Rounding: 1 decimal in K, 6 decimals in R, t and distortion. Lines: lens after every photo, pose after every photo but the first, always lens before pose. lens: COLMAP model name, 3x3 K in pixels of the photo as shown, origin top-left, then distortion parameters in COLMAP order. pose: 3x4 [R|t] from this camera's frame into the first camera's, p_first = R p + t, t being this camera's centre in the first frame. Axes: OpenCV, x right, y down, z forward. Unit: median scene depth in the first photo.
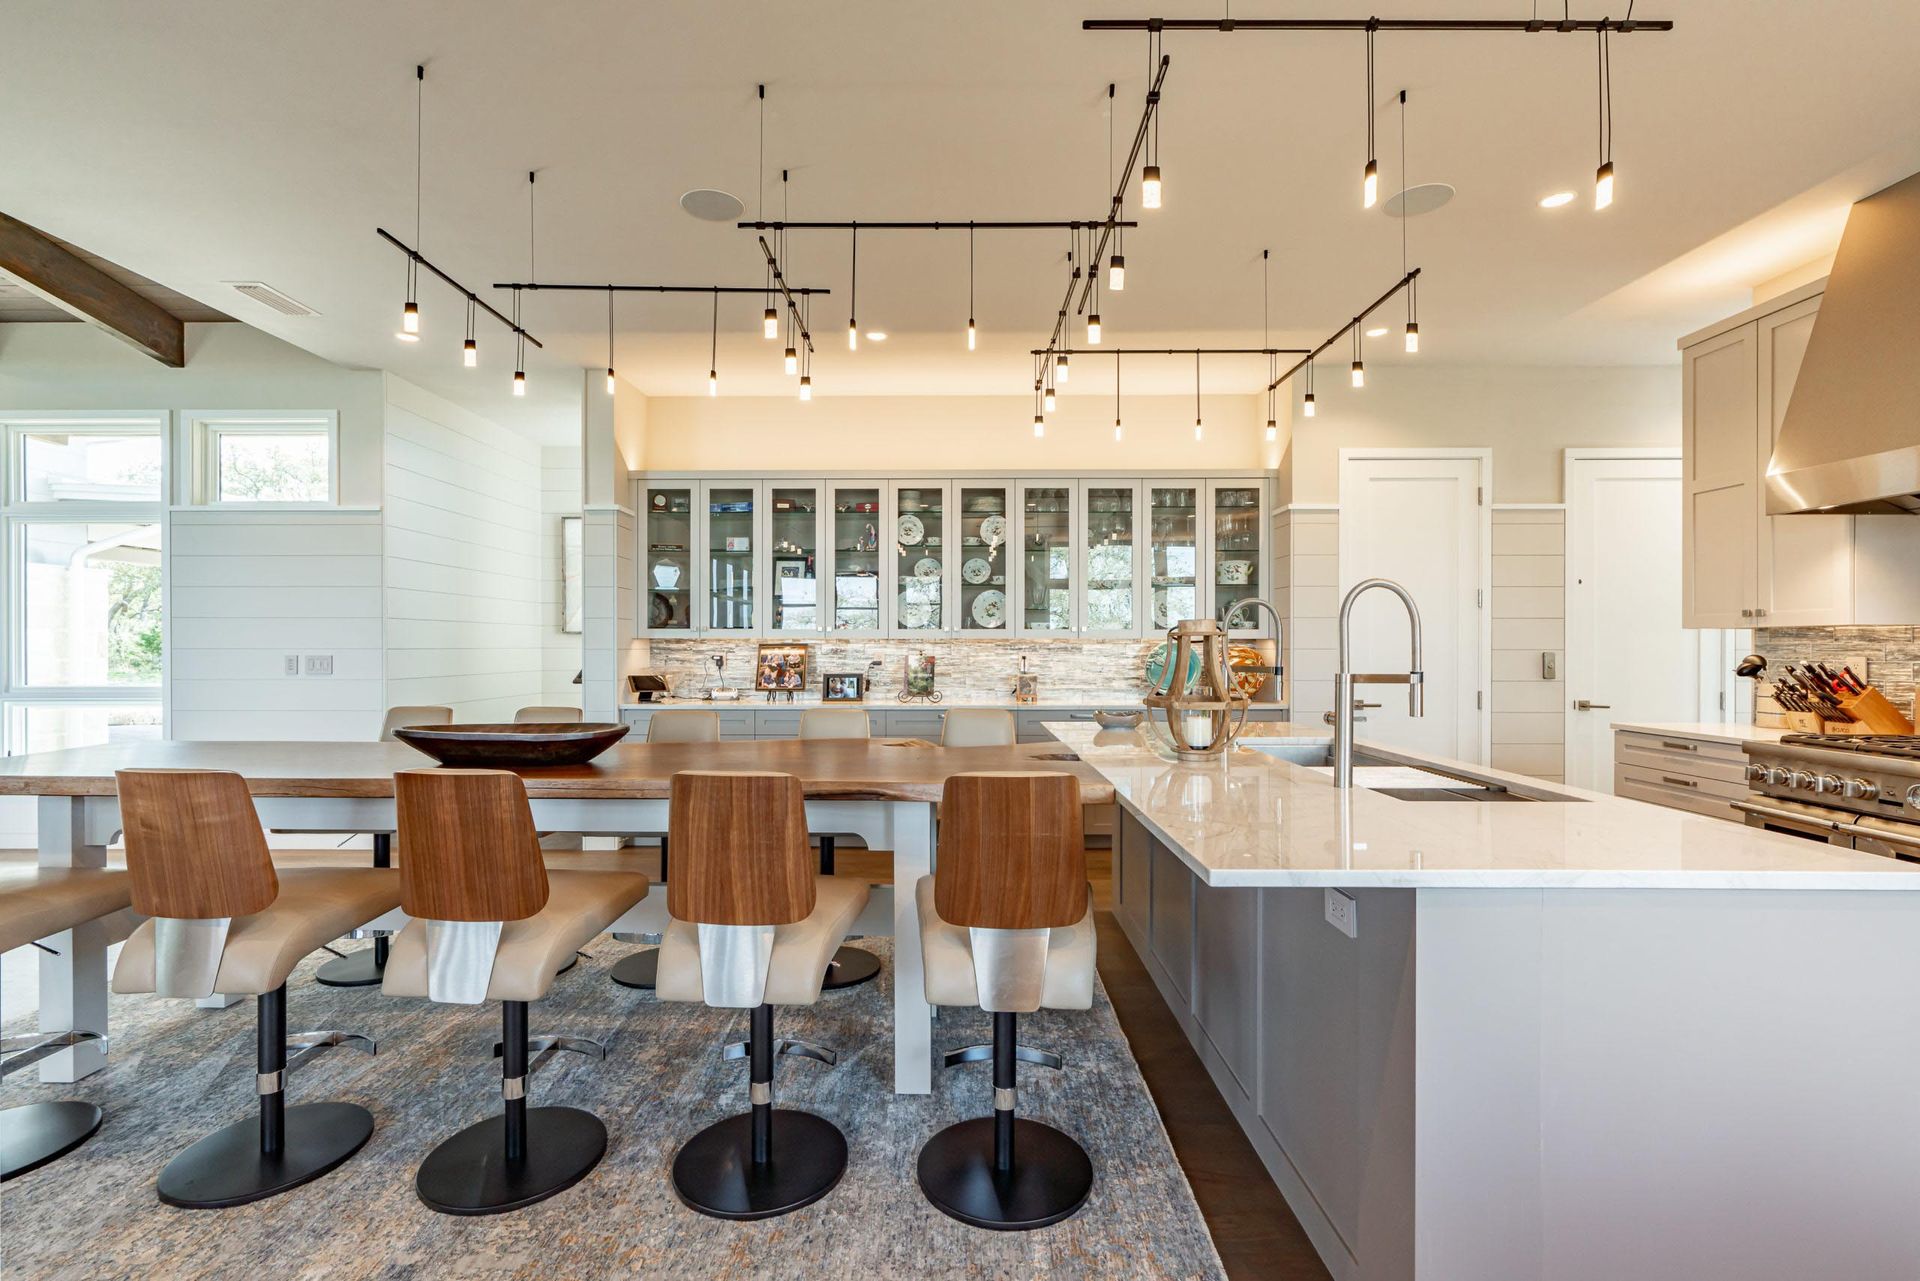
lens RADIAL K [[850.1, 0, 960.0], [0, 850.1, 640.5], [0, 0, 1]] dist [-0.000943, 0.005168]
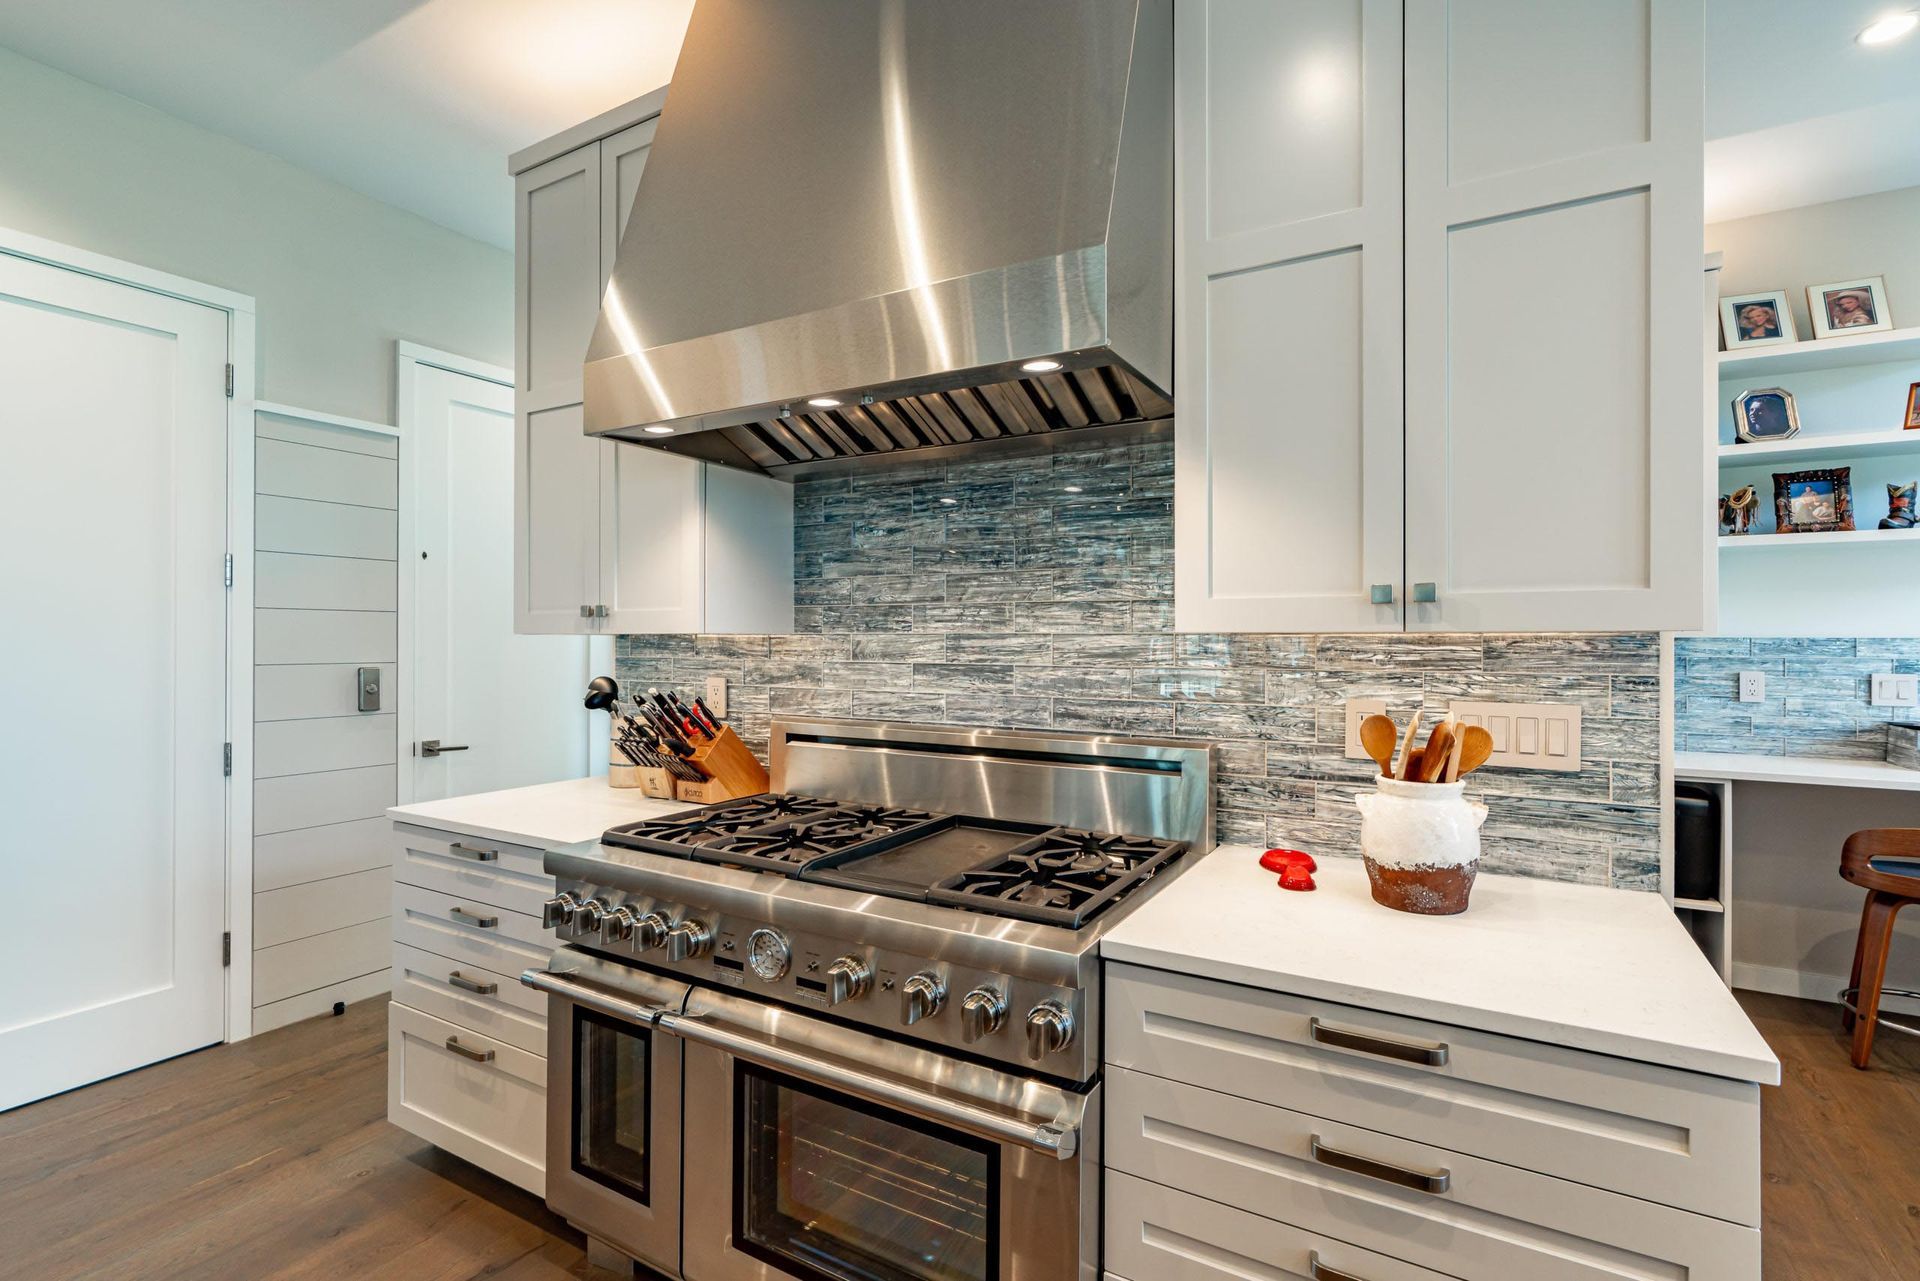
lens RADIAL K [[861.4, 0, 987.3], [0, 861.4, 644.6], [0, 0, 1]] dist [-0.001736, -0.000205]
pose [[0.485262, -0.005299, 0.874353, 0.505993], [-0.006365, 0.999934, 0.009593, -0.015459], [-0.874346, -0.010221, 0.485196, 0.434095]]
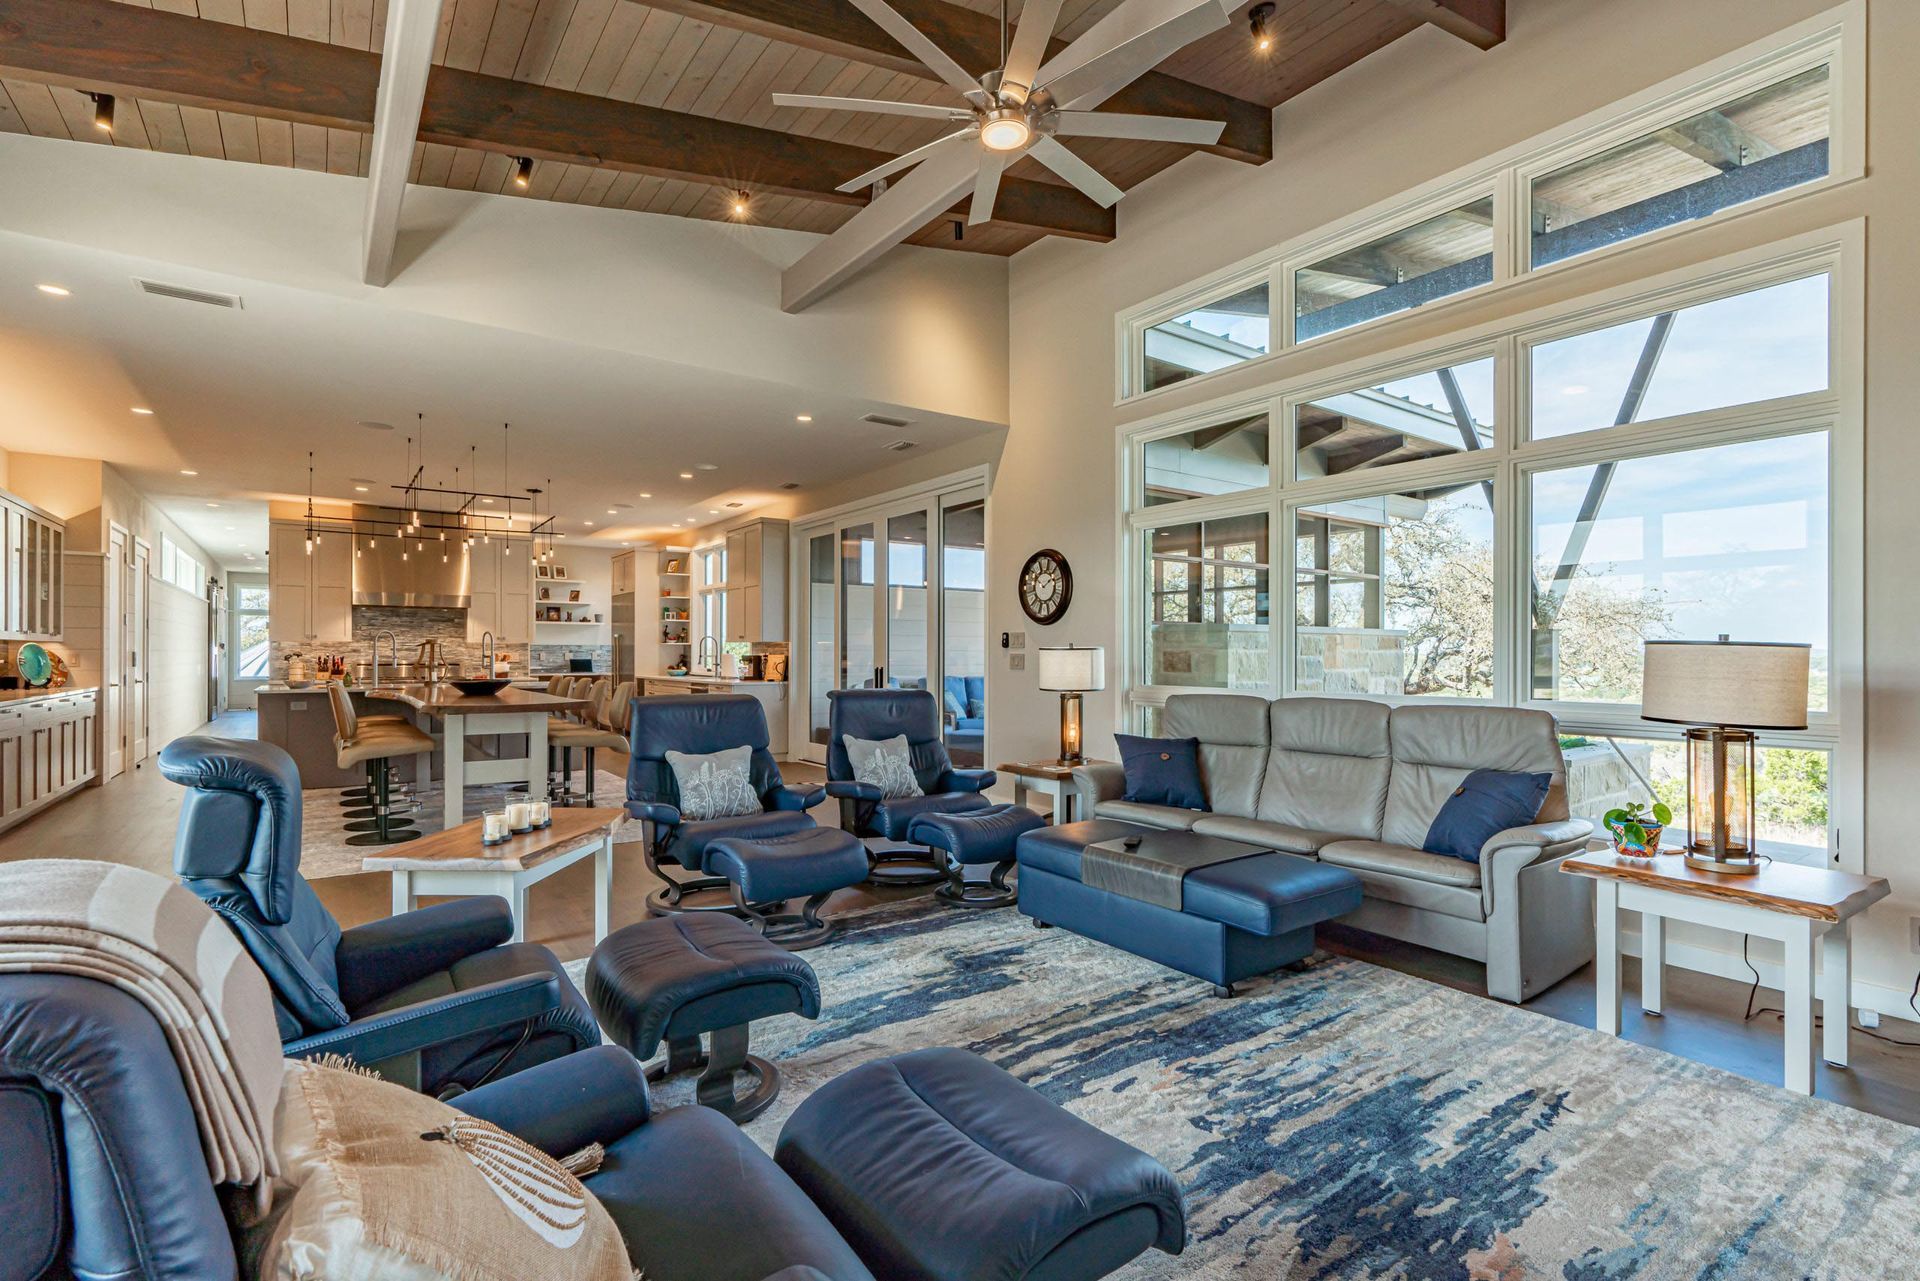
lens RADIAL K [[860.9, 0, 933.3], [0, 860.9, 653.7], [0, 0, 1]] dist [0.000327, 0.000260]
pose [[-0.585067, -0.001770, 0.810983, -2.429572], [-0.007126, 0.999970, -0.002959, 0.018415], [-0.810954, -0.007511, -0.585062, 1.000092]]
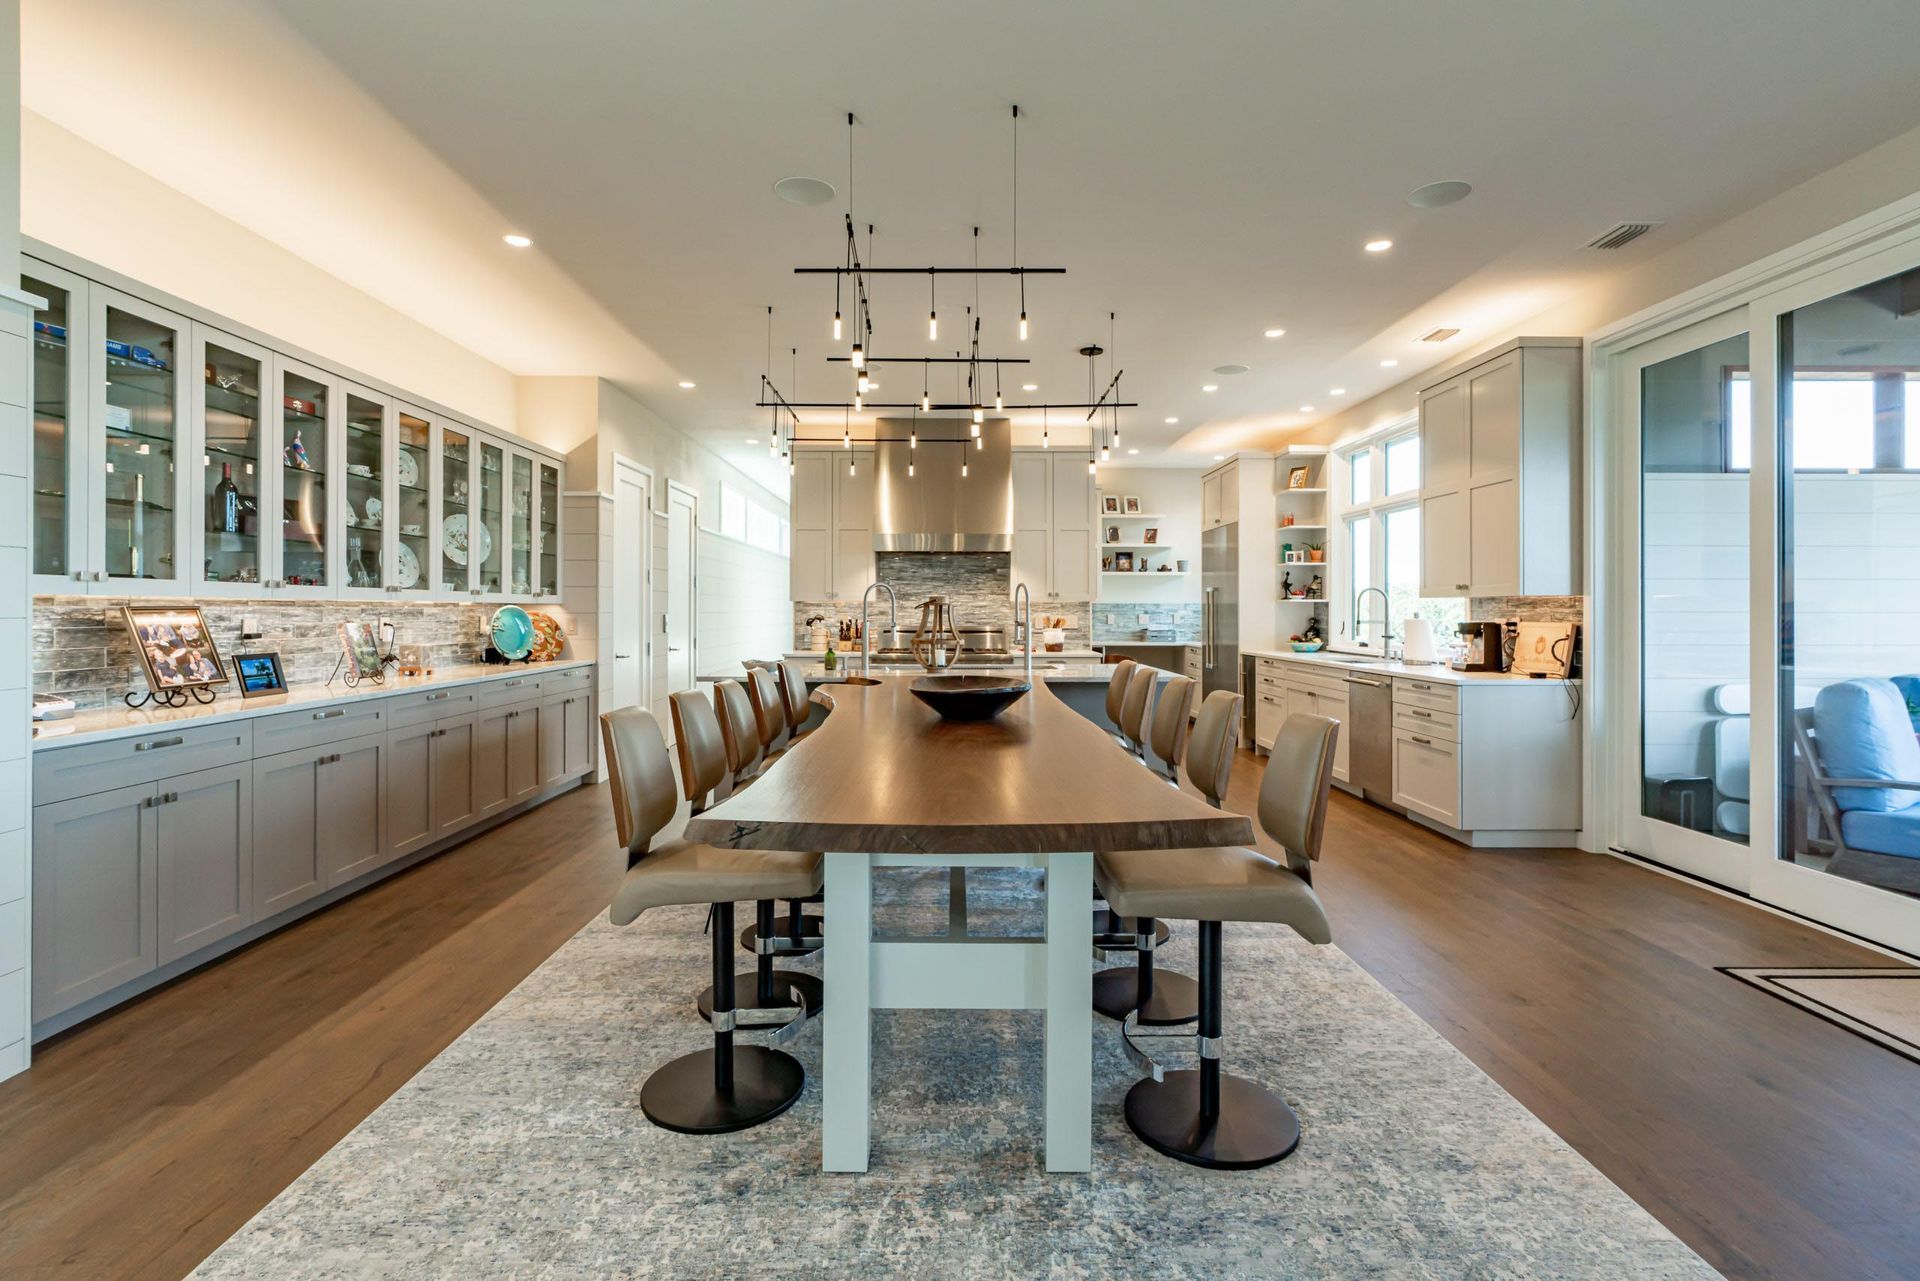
lens RADIAL K [[899.3, 0, 978.7], [0, 899.3, 609.2], [0, 0, 1]] dist [-0.002079, 0.000092]
pose [[-0.045671, 0.000570, 0.998956, -1.266704], [-0.006632, 0.999978, -0.000874, 0.004559], [-0.998935, -0.006665, -0.045666, 0.742291]]
